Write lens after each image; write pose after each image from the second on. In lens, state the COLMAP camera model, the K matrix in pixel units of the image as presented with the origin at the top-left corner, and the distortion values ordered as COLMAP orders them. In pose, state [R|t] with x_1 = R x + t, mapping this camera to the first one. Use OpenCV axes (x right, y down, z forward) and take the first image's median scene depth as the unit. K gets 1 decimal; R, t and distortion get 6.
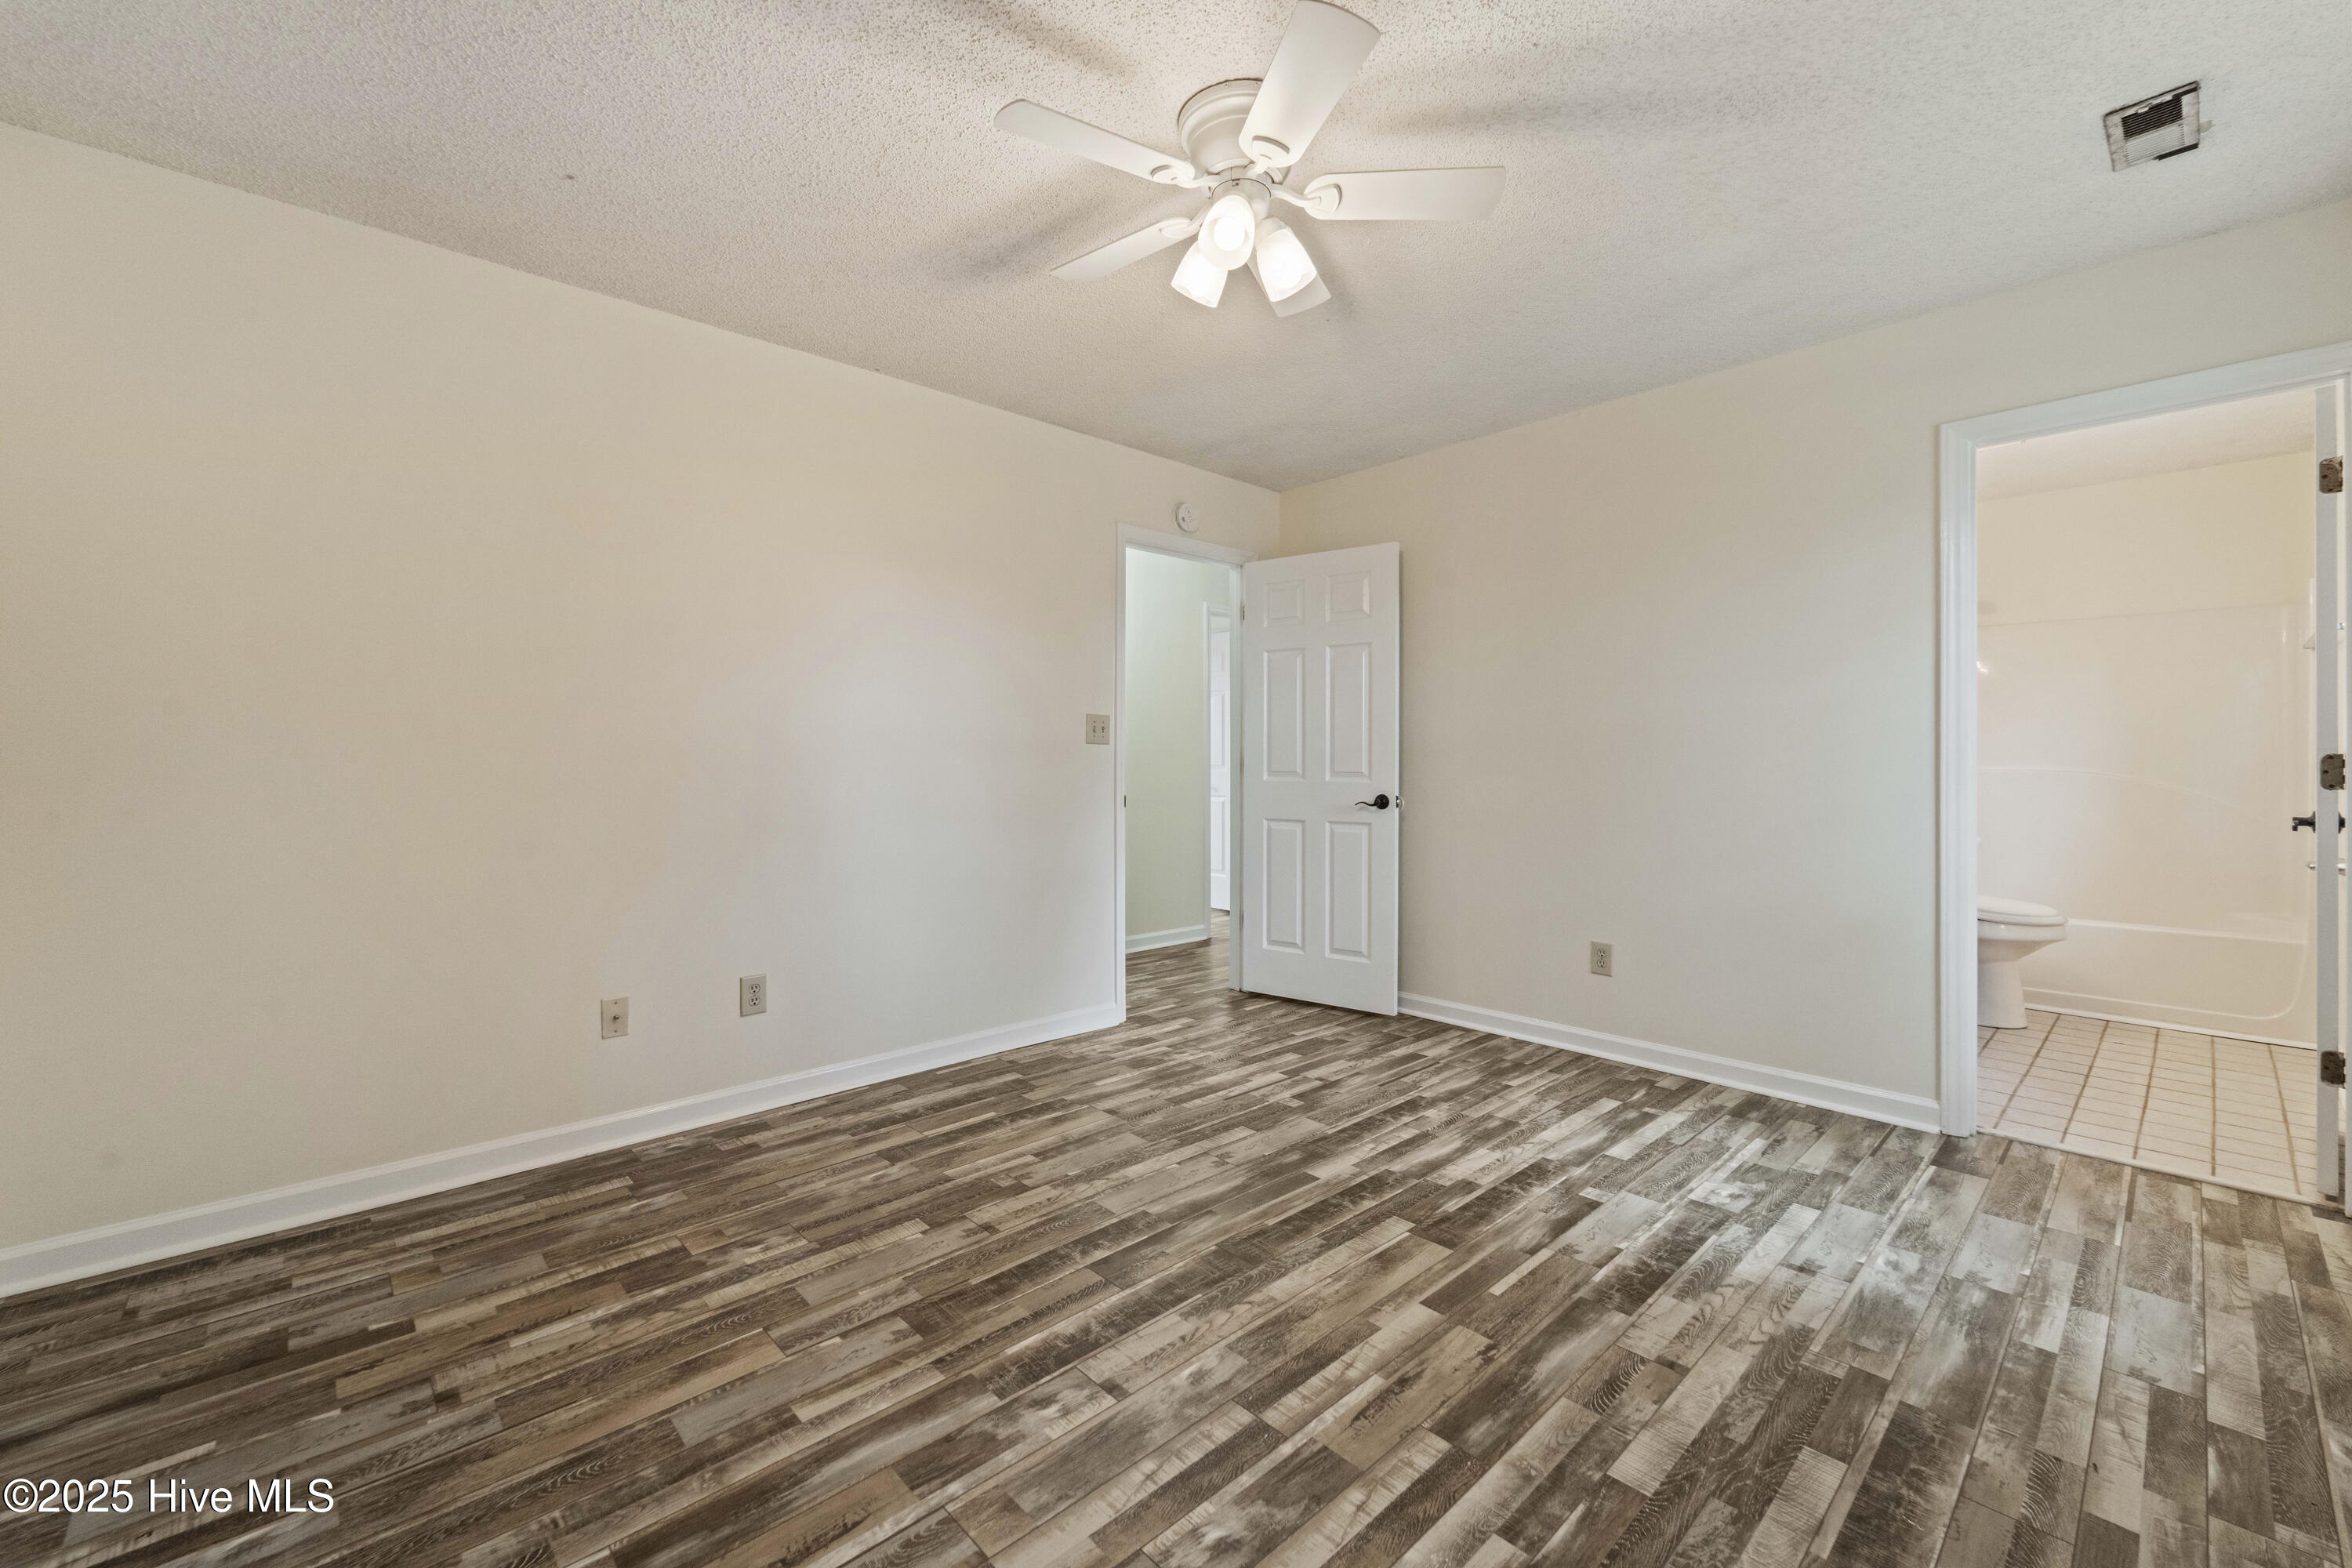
lens RADIAL K [[957.3, 0, 1173.0], [0, 957.3, 771.8], [0, 0, 1]] dist [0.002388, 0.000157]
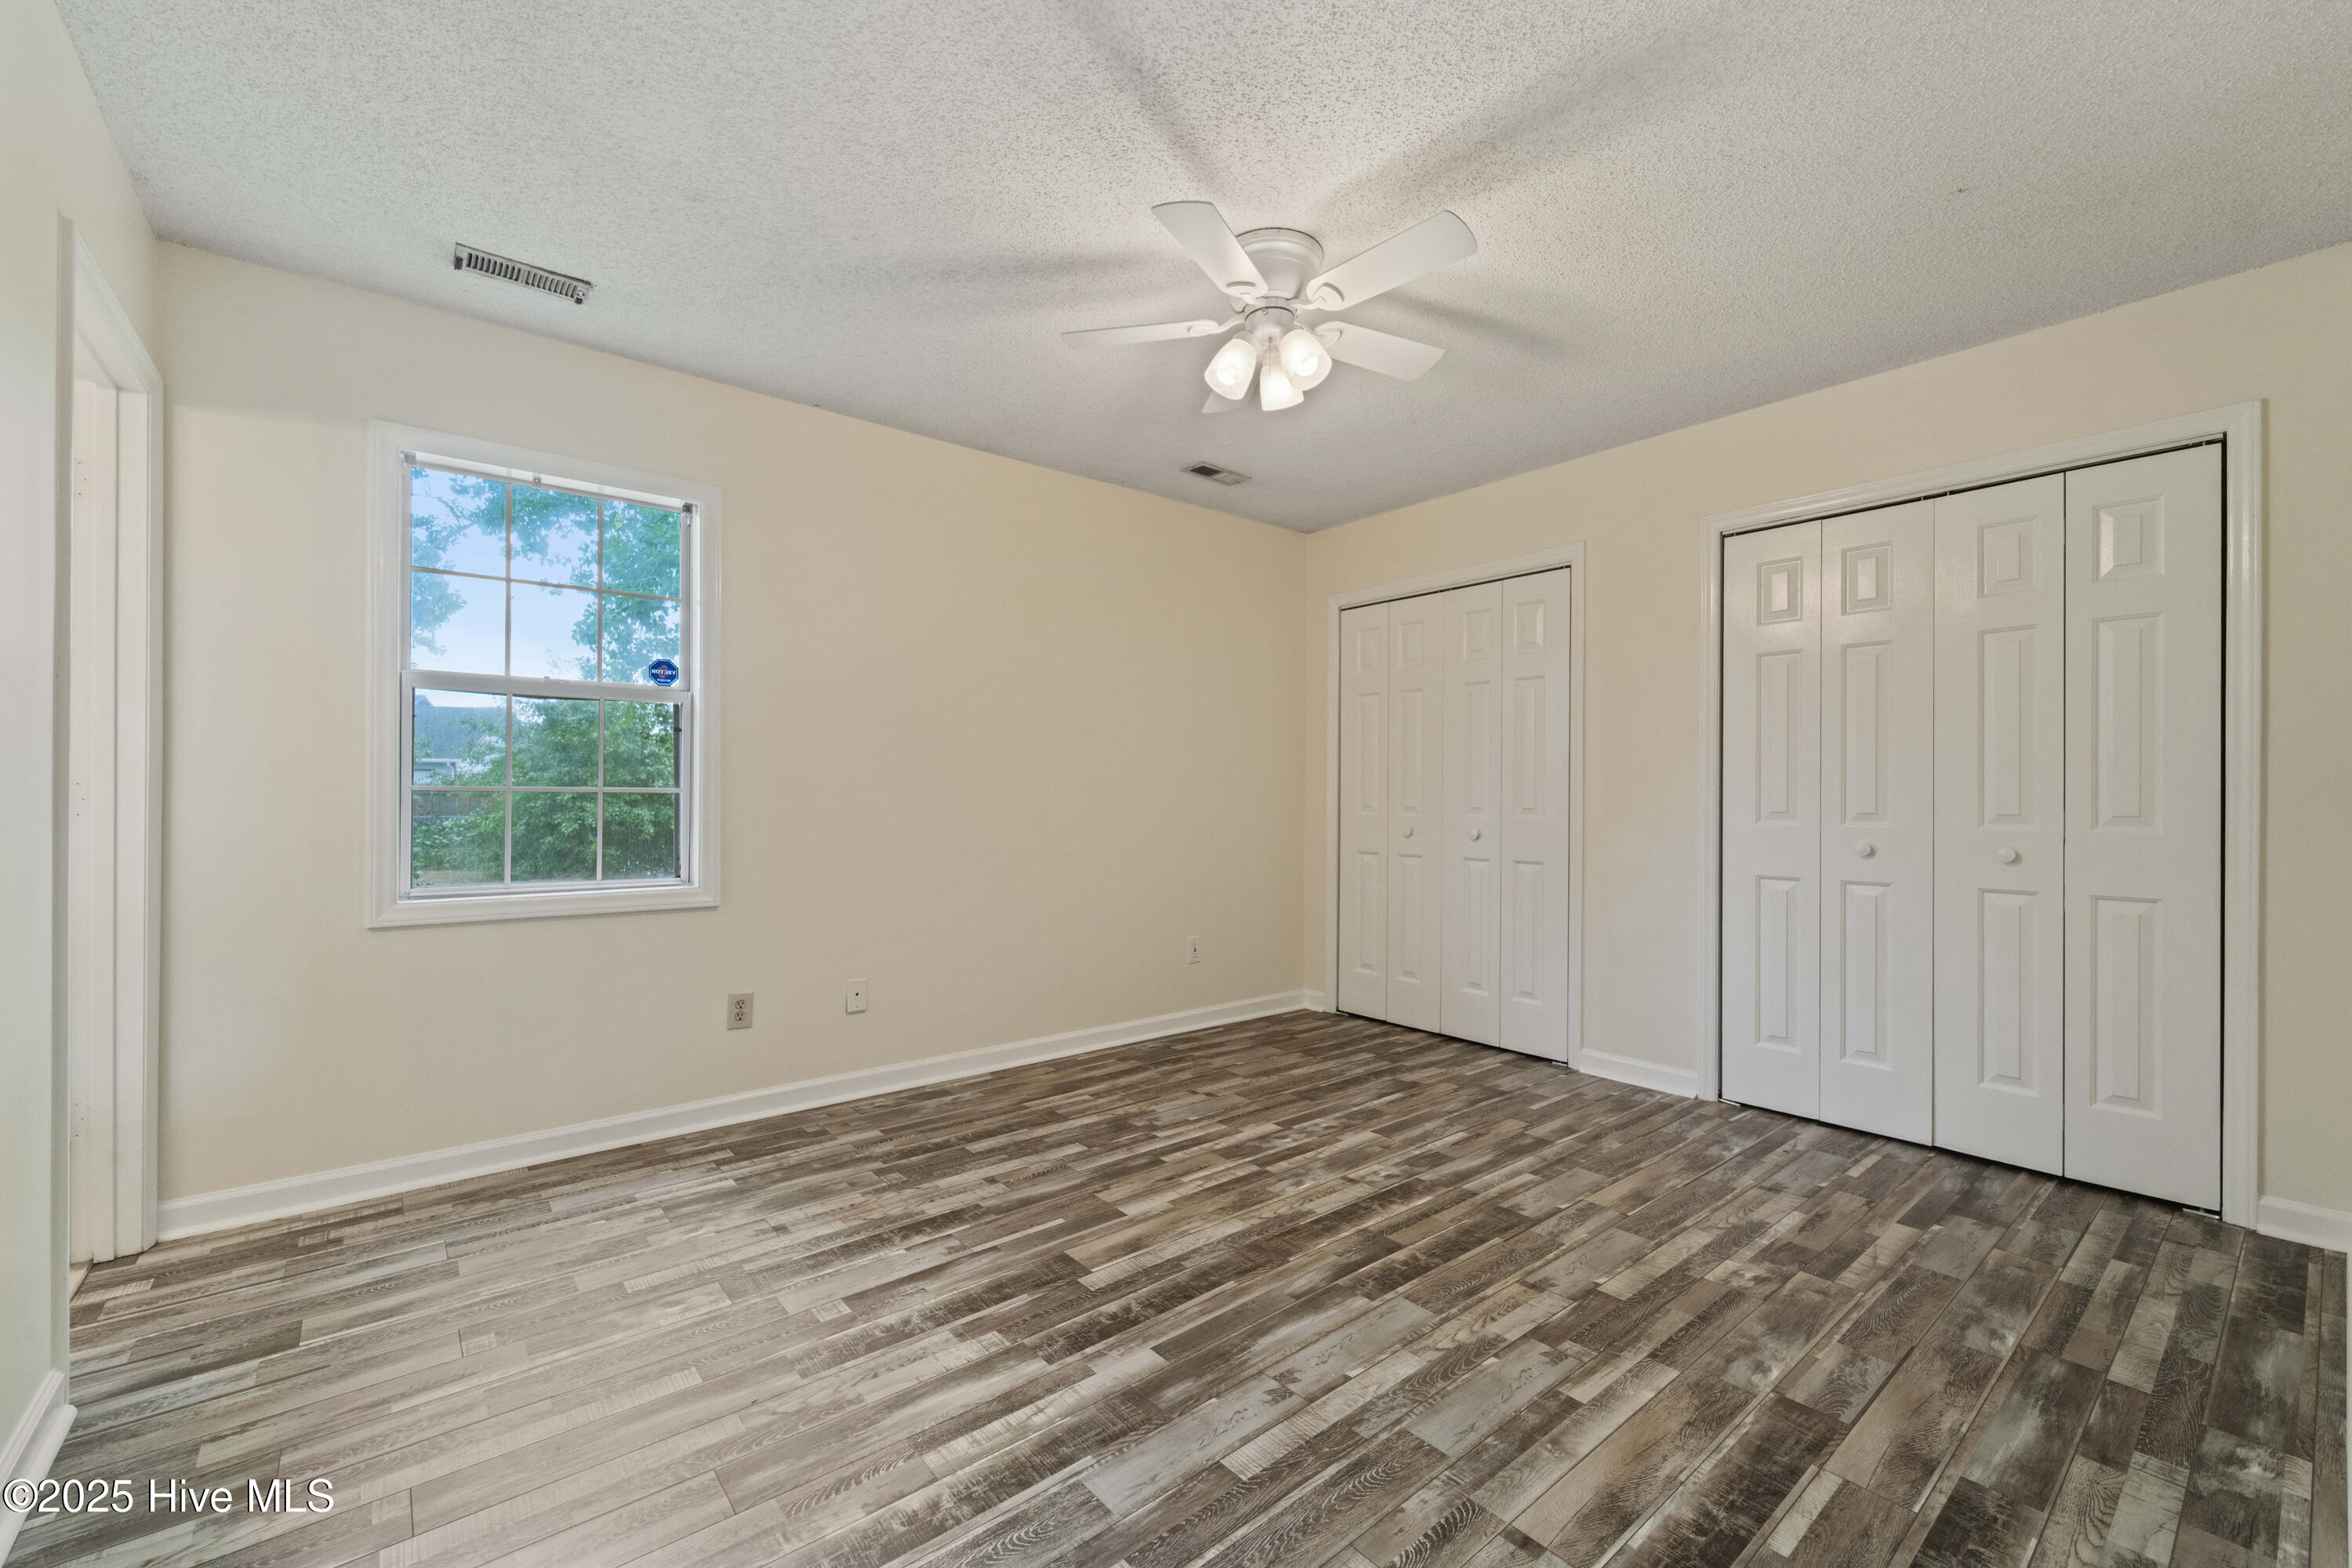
lens RADIAL K [[957.3, 0, 1171.6], [0, 957.3, 787.2], [0, 0, 1]] dist [0.002388, 0.000157]
pose [[-0.997932, -0.001070, 0.064268, 0.110451], [-0.000774, 0.999989, 0.004626, -0.020272], [-0.064273, 0.004567, -0.997922, 2.133731]]
